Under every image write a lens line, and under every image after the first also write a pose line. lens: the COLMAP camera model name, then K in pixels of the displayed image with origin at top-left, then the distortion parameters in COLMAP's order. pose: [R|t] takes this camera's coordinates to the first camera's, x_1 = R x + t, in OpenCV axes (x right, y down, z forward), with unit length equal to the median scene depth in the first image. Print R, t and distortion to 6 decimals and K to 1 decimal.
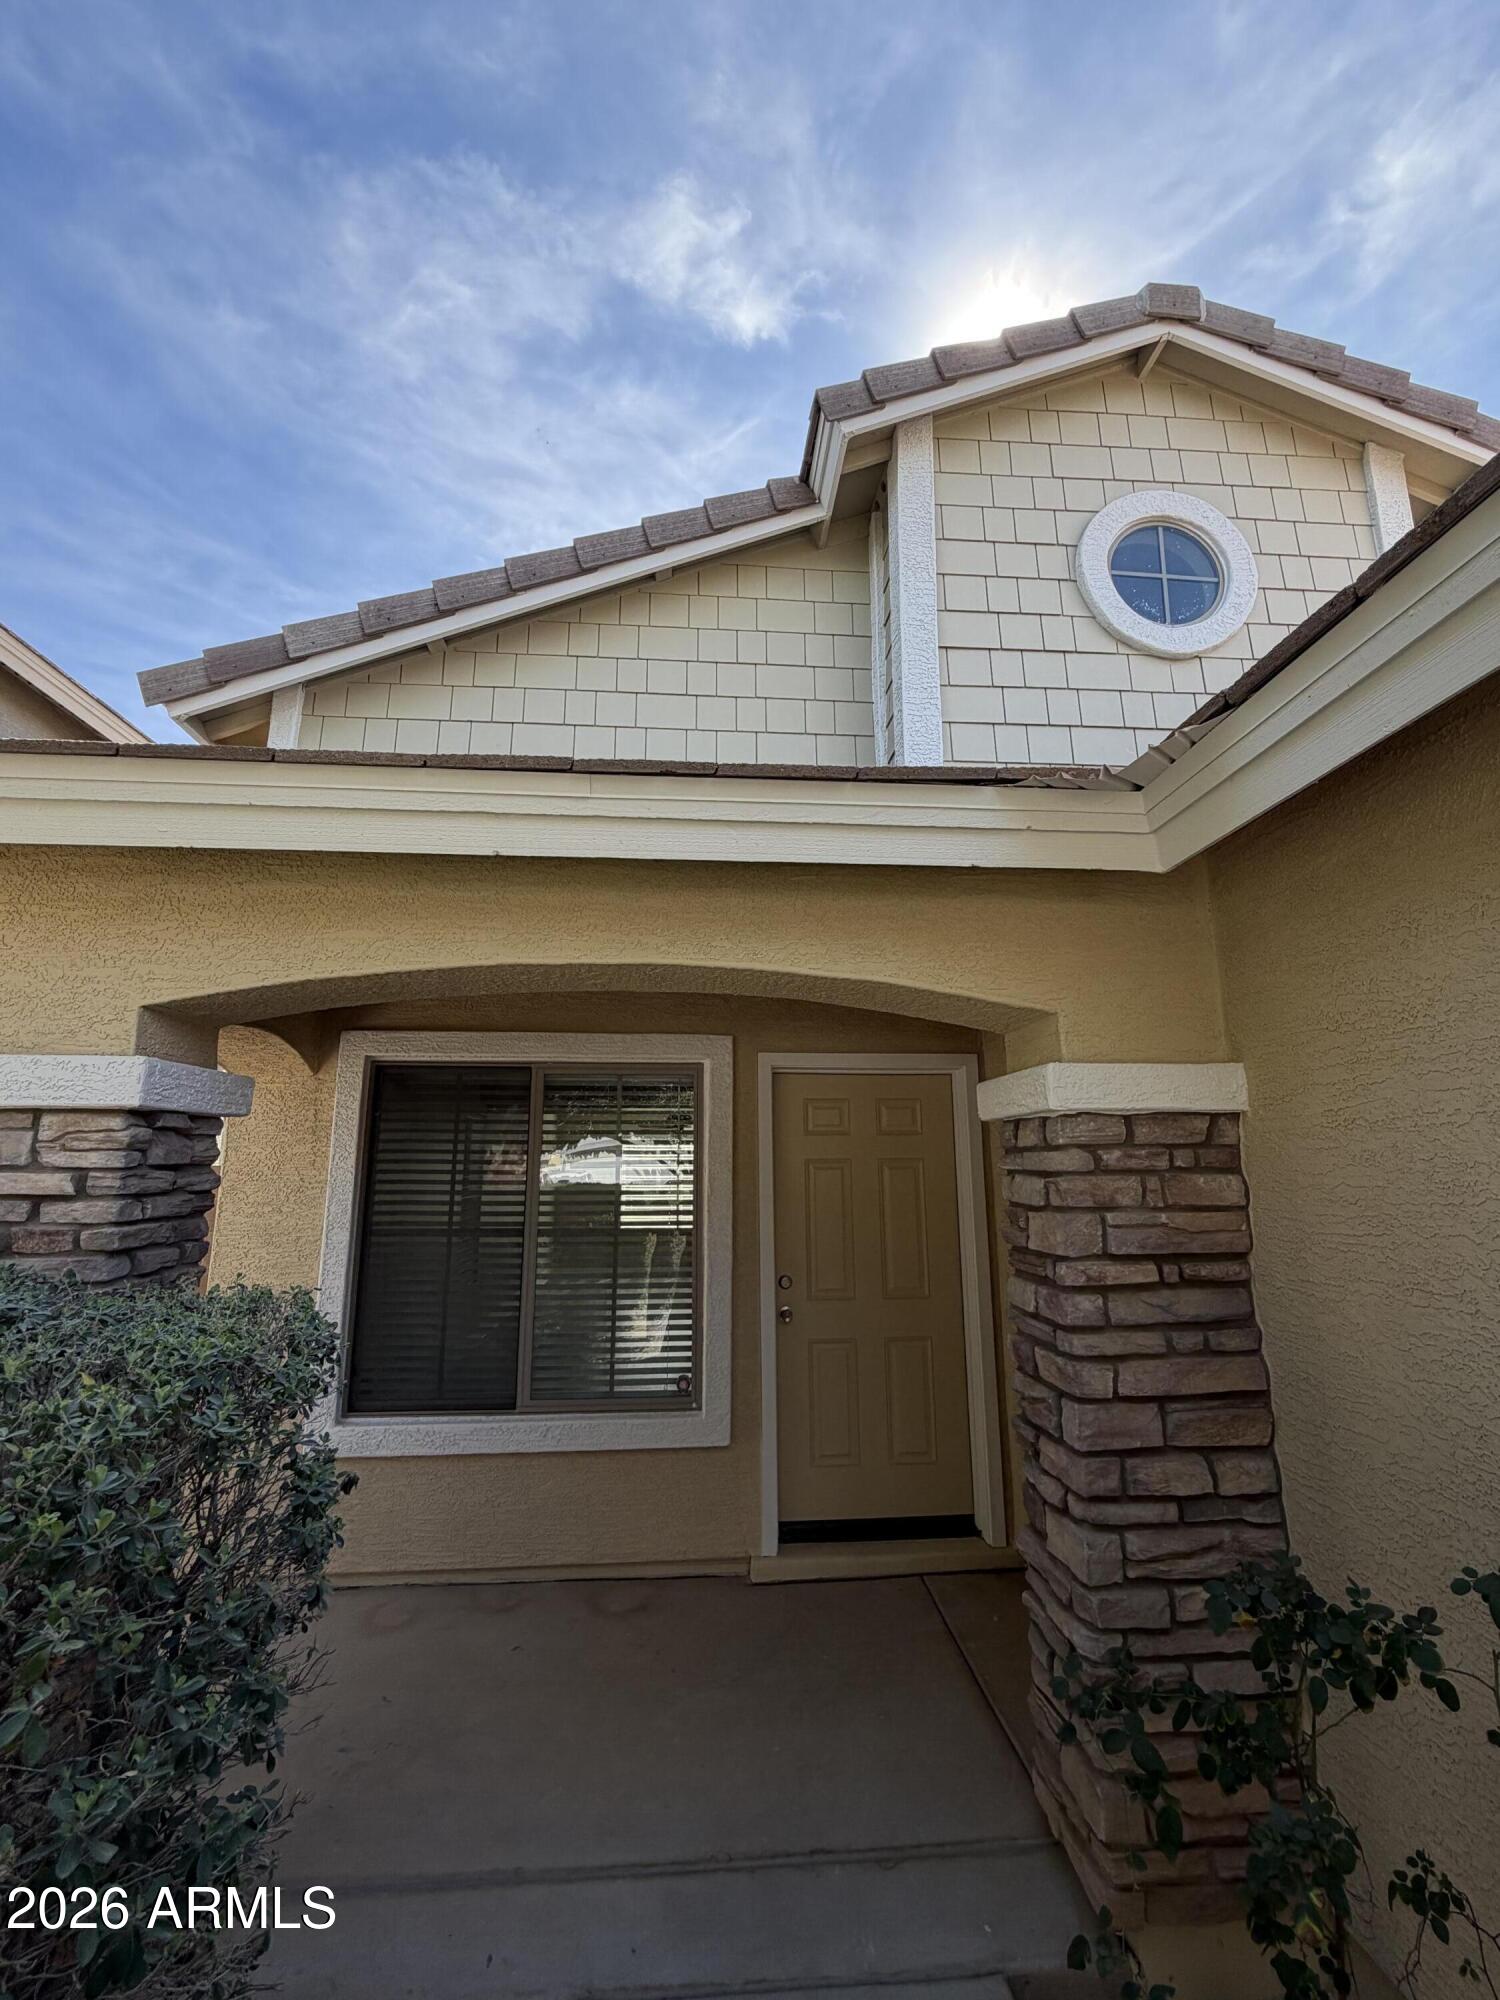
lens RADIAL K [[867.2, 0, 750.0], [0, 867.2, 1000.0], [0, 0, 1]] dist [0.002704, 0.000594]
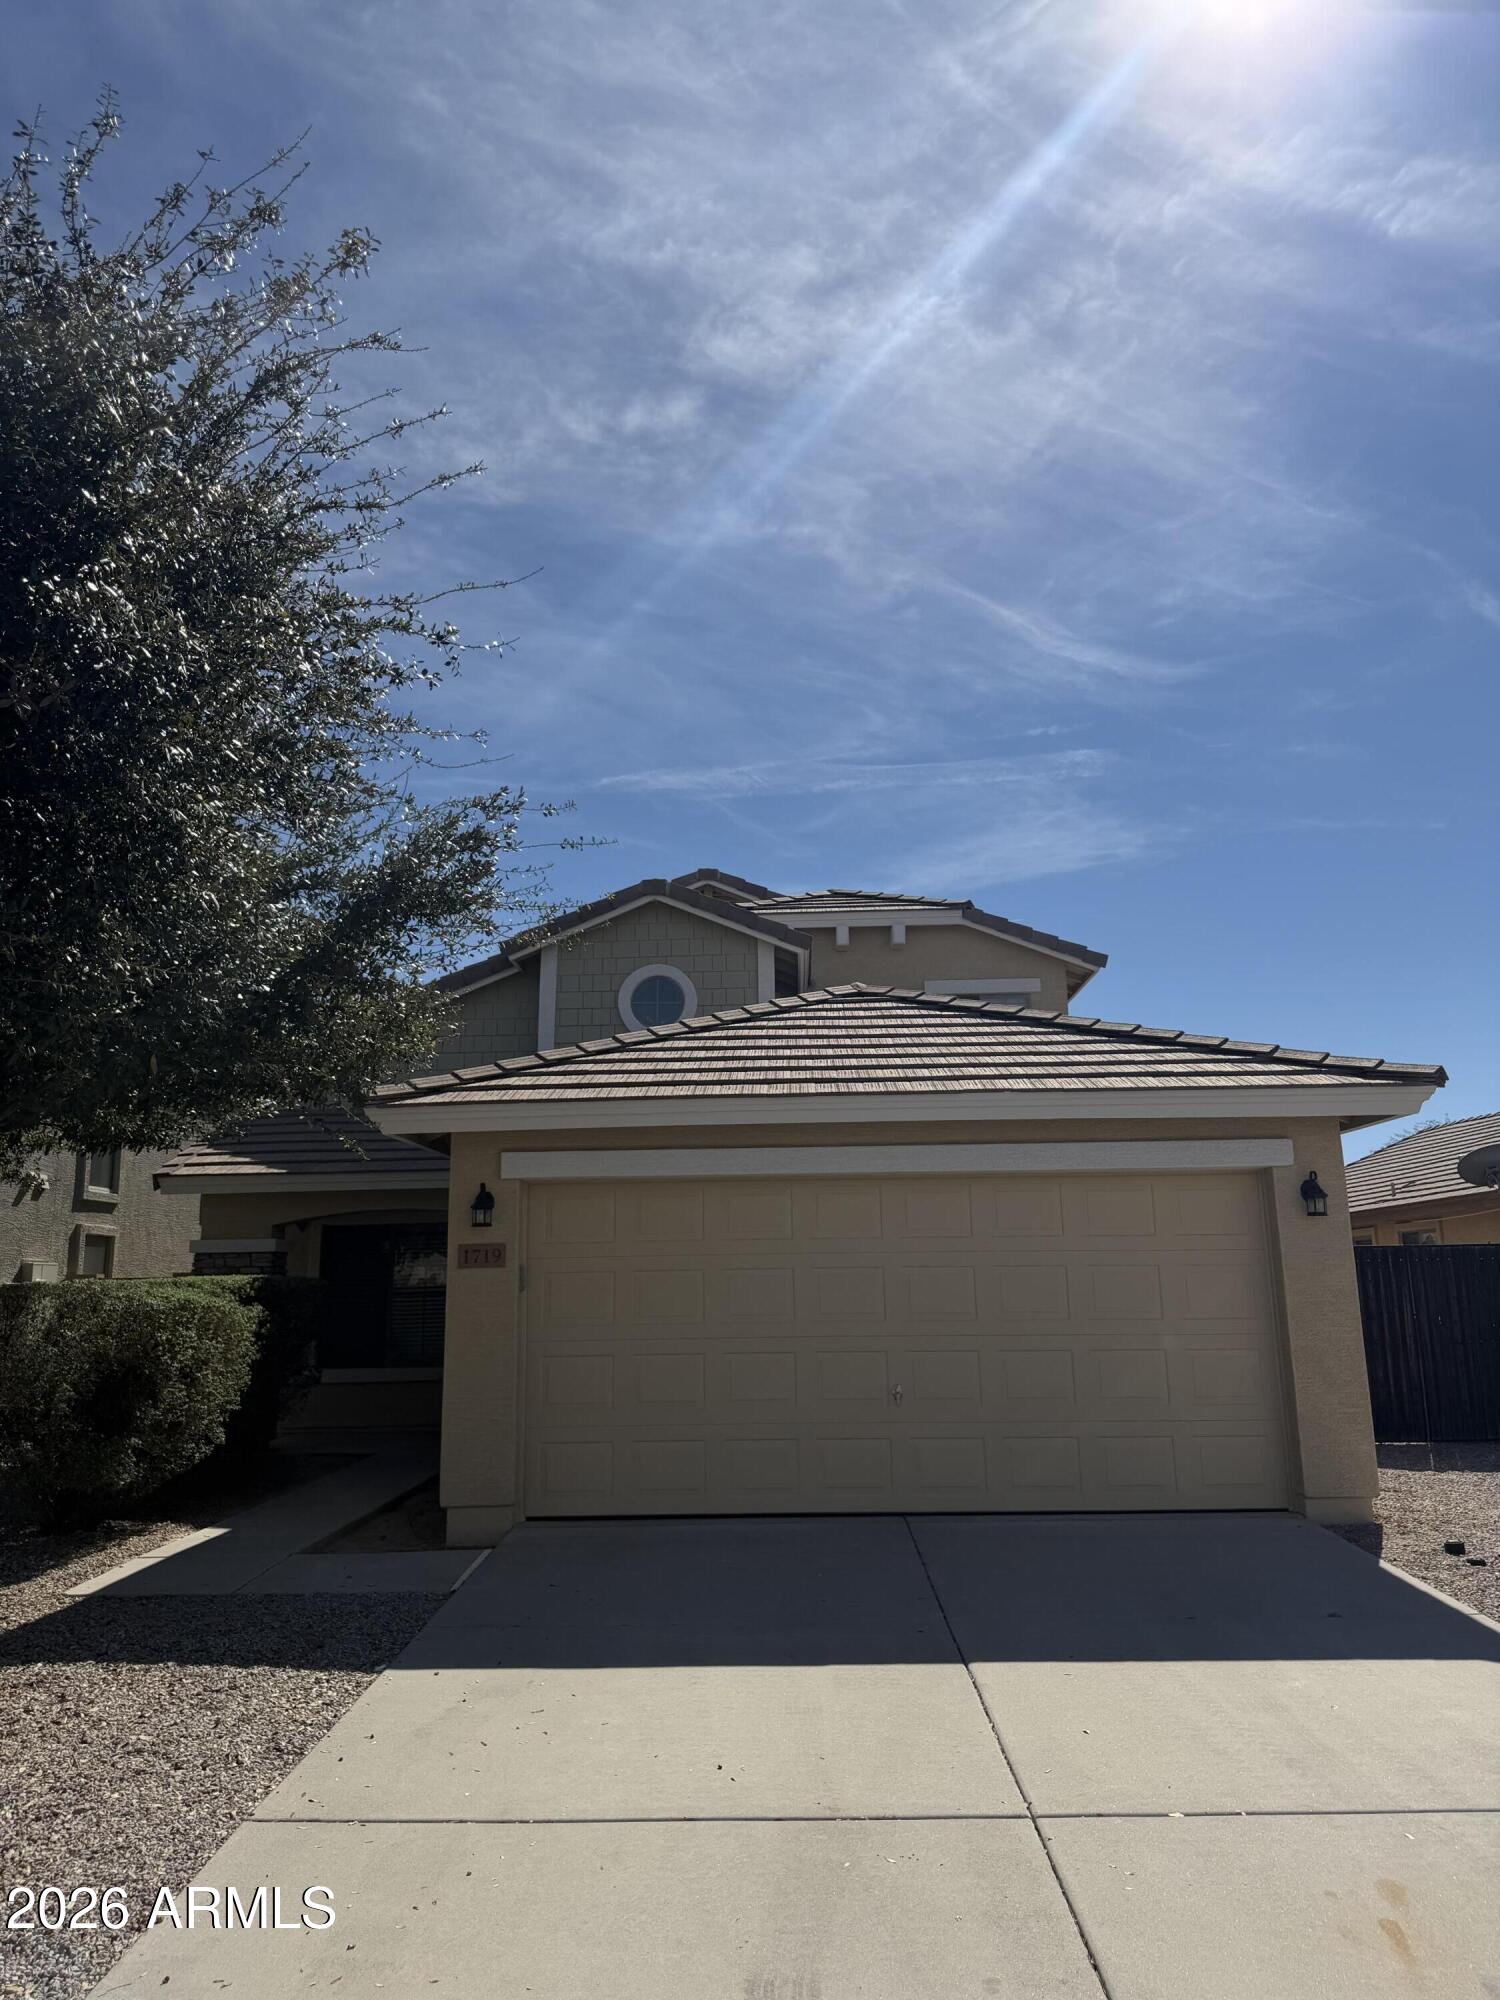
lens RADIAL K [[1390.8, 0, 750.0], [0, 1390.8, 1000.0], [0, 0, 1]] dist [0.045258, -0.001705]
pose [[0.994337, -0.035438, -0.100194, 2.083688], [0.033419, 0.999205, -0.021761, -0.784005], [0.100886, 0.018289, 0.994730, -4.997181]]
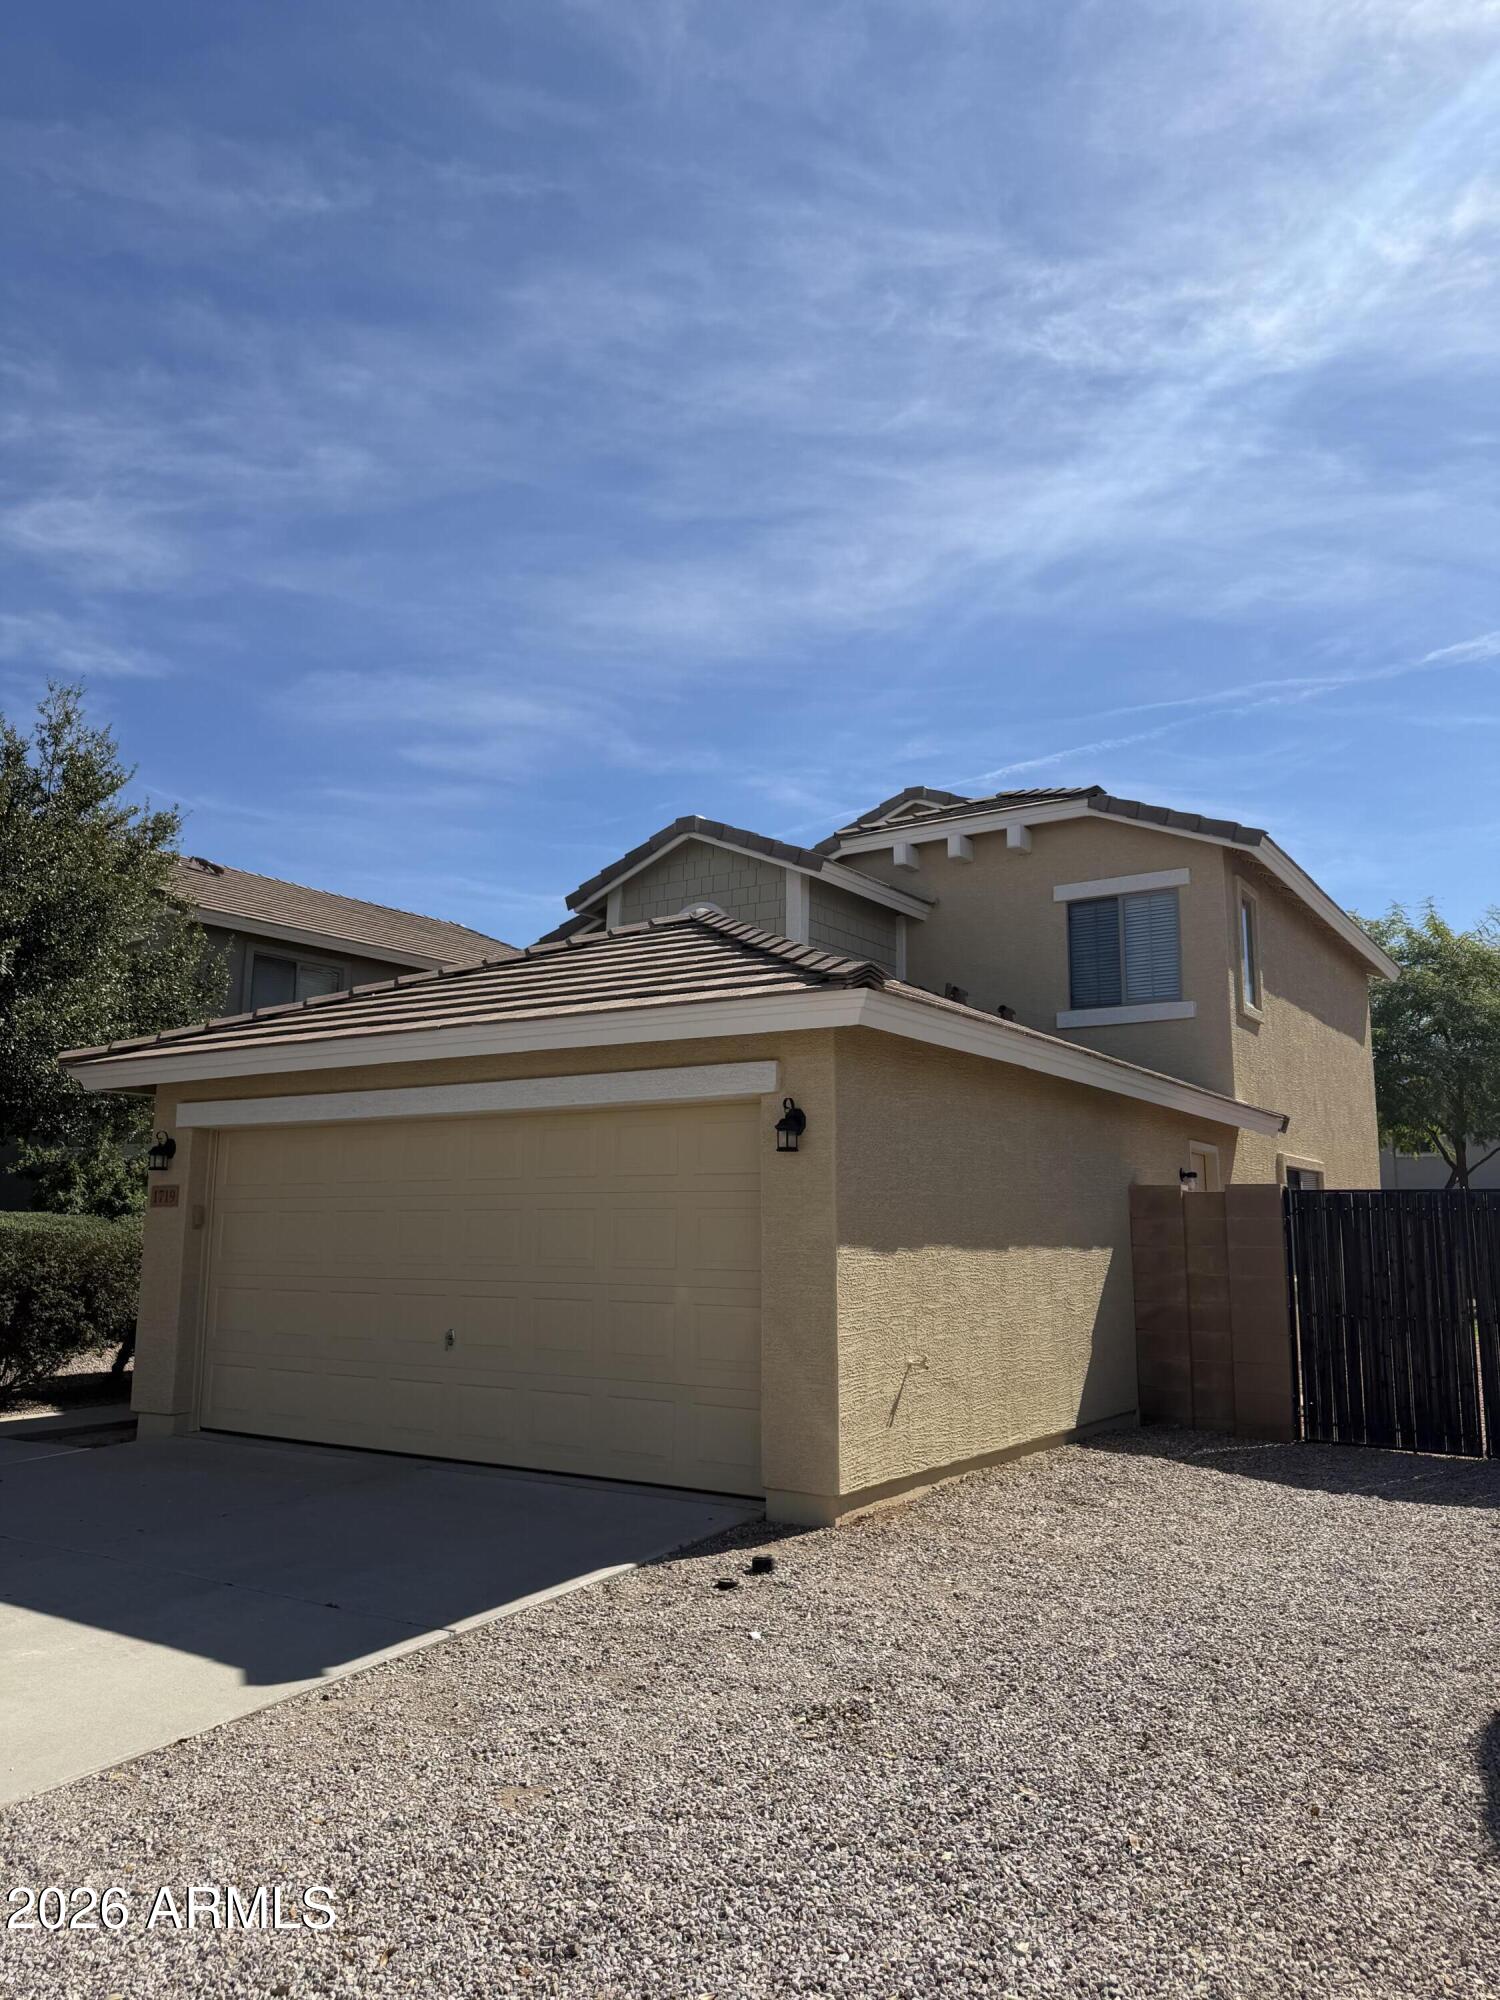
lens RADIAL K [[1390.8, 0, 750.0], [0, 1390.8, 1000.0], [0, 0, 1]] dist [0.045258, -0.001705]
pose [[0.790573, -0.093068, -0.605254, 5.293774], [0.104979, 0.994349, -0.015775, -0.509737], [0.603302, -0.051068, 0.795876, -3.457737]]
